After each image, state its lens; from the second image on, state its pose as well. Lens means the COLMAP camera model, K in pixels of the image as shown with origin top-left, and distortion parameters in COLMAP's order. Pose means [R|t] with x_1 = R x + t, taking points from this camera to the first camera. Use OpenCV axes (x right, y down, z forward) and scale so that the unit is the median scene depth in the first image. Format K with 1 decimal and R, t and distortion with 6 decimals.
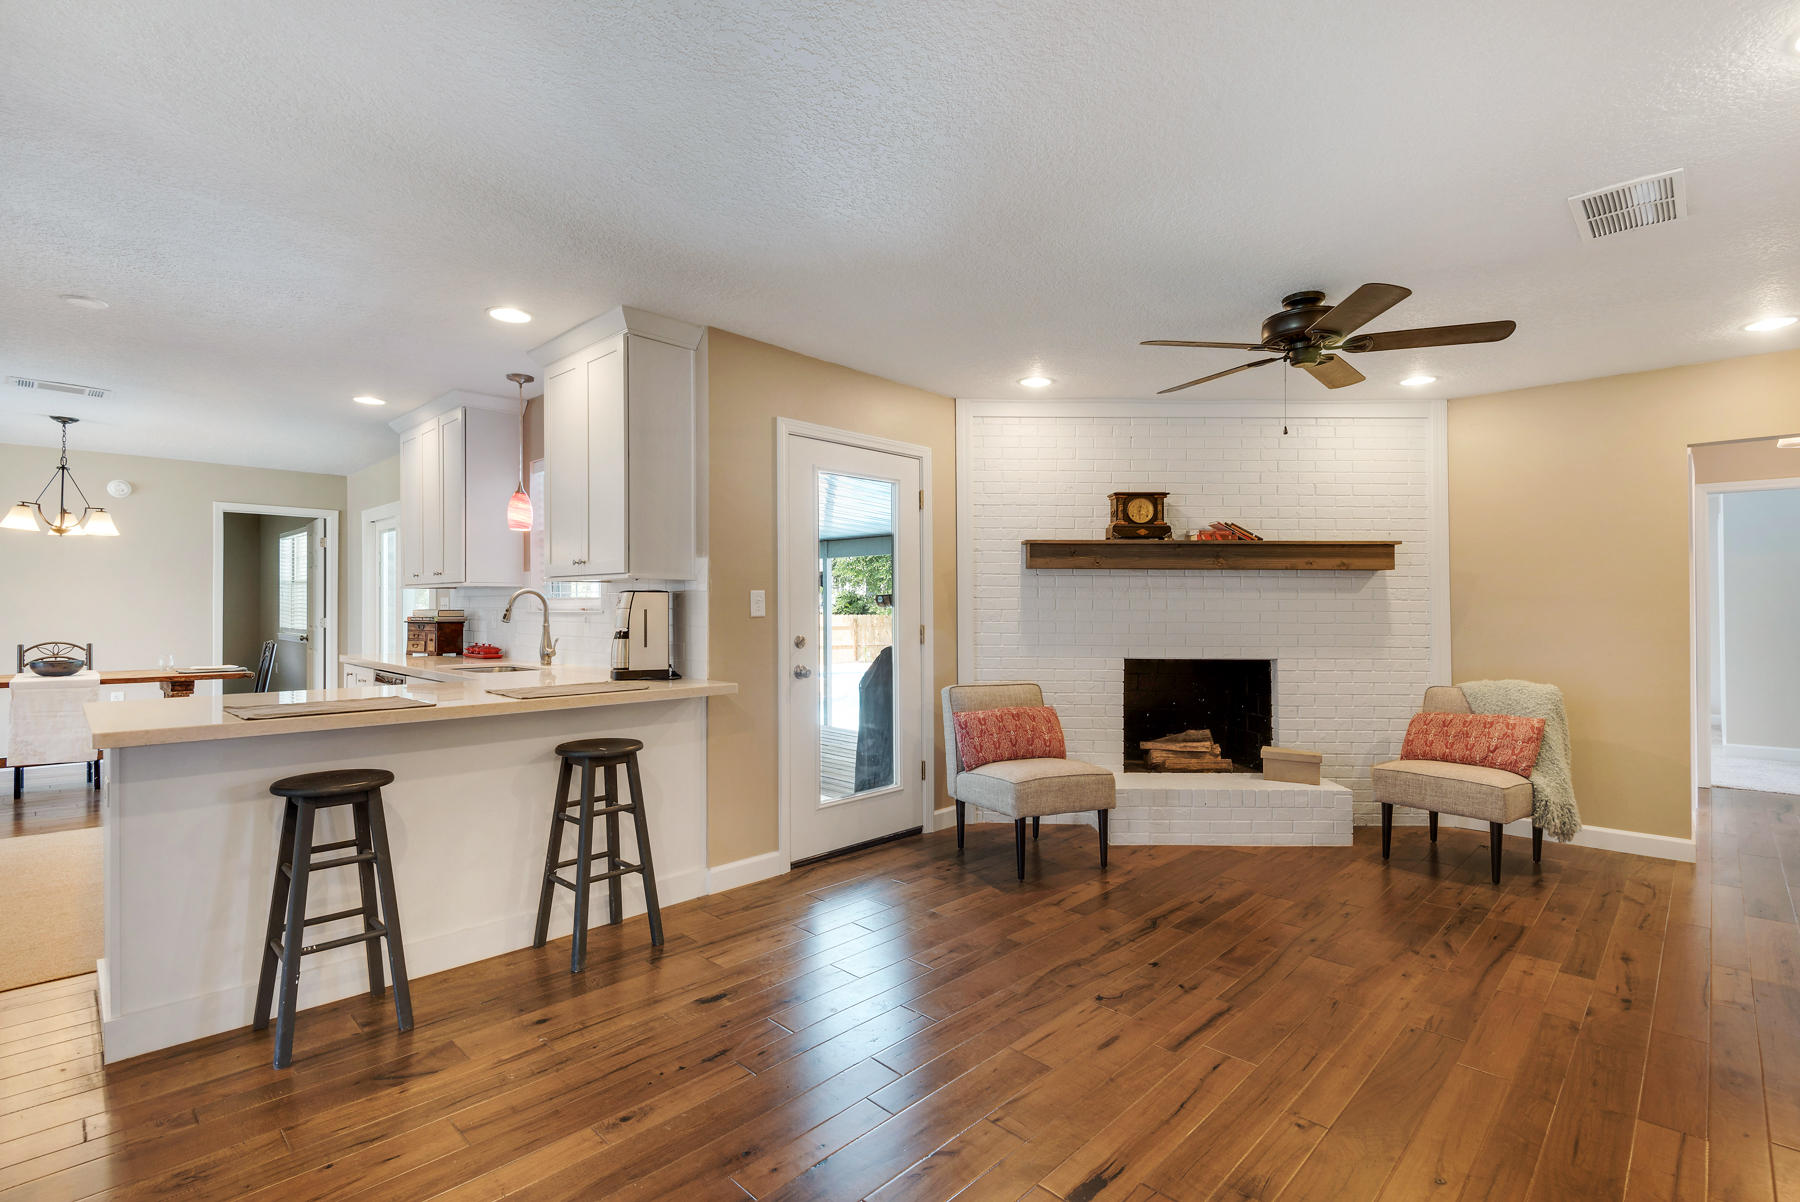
lens RADIAL K [[838.8, 0, 910.6], [0, 838.8, 598.5], [0, 0, 1]] dist [0.036329, -0.024266]
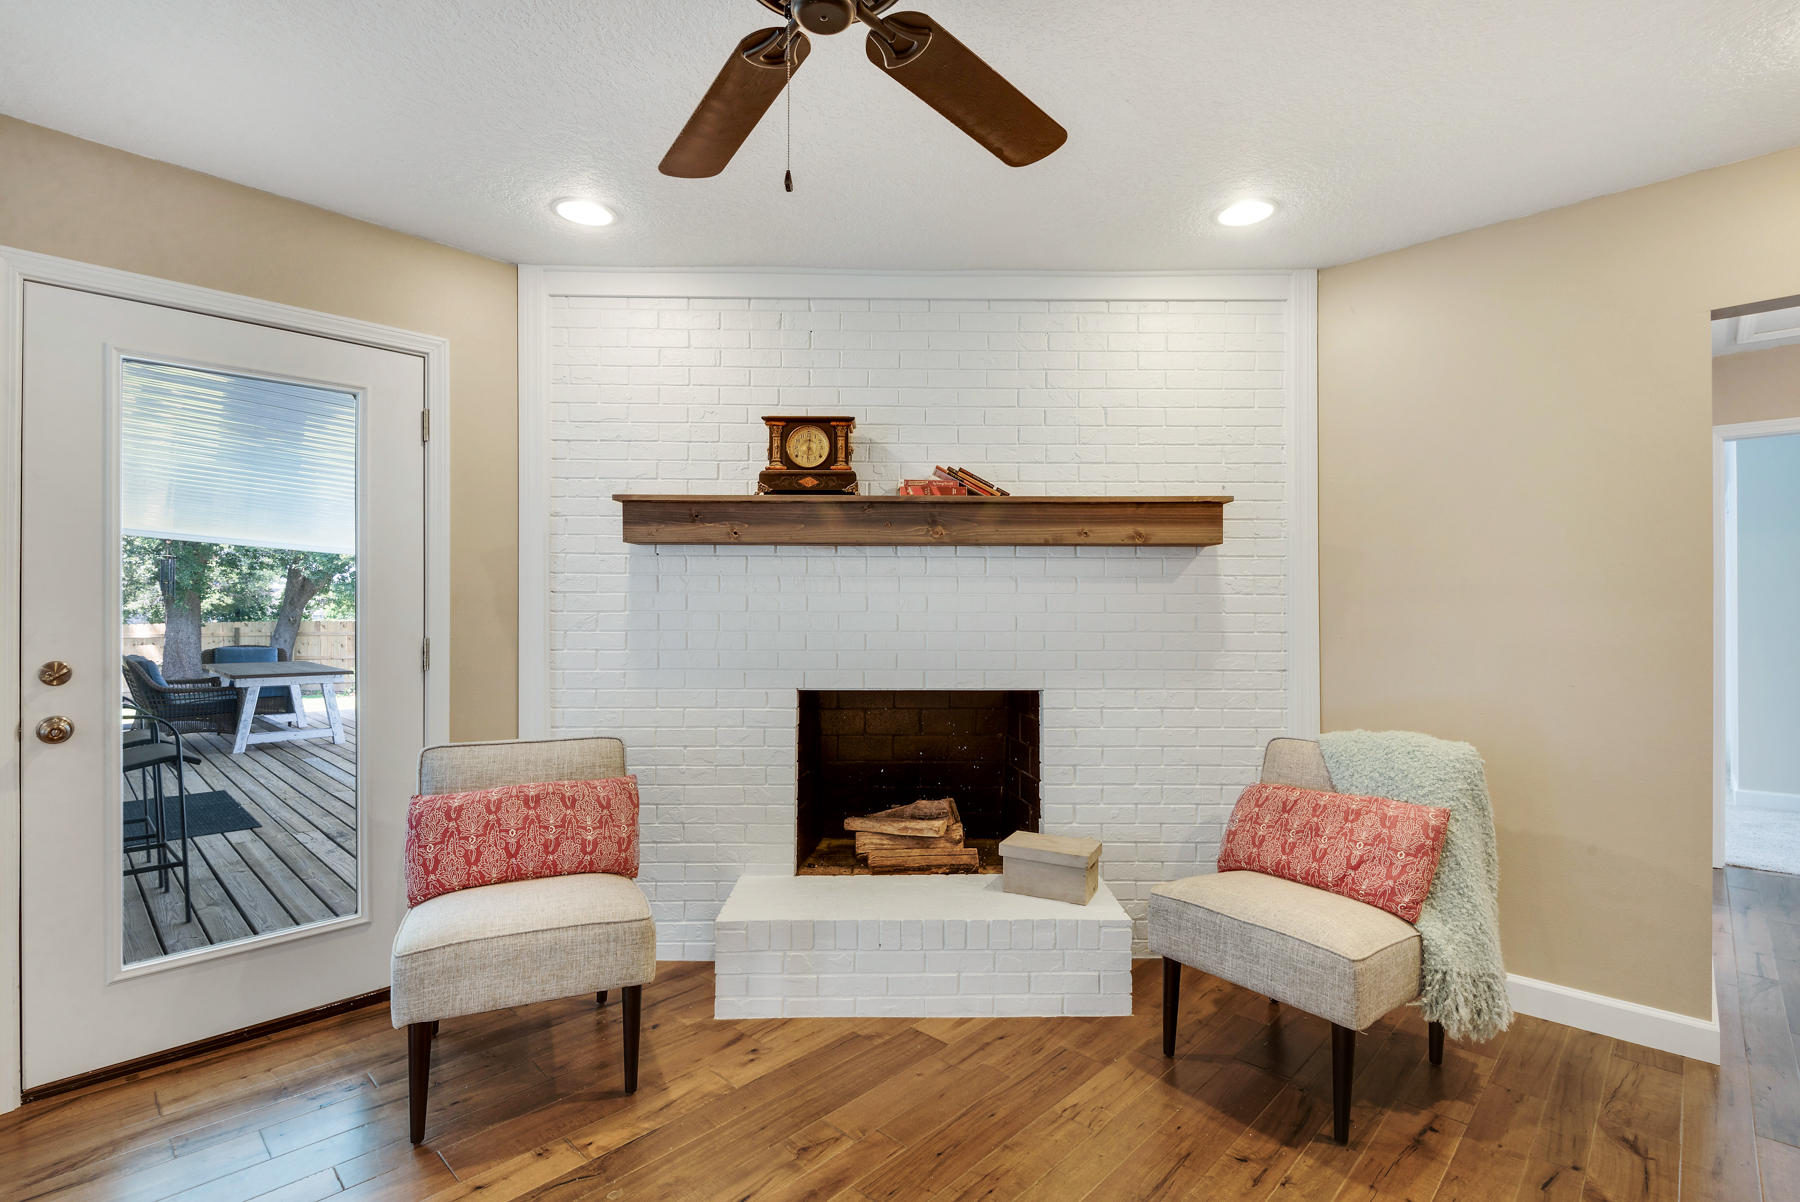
lens RADIAL K [[838.8, 0, 910.6], [0, 838.8, 598.5], [0, 0, 1]] dist [0.036329, -0.024266]
pose [[0.999996, -0.001430, 0.002462, 0.346553], [0.001422, 0.999995, 0.002936, 0.002996], [-0.002466, -0.002932, 0.999993, 0.394743]]
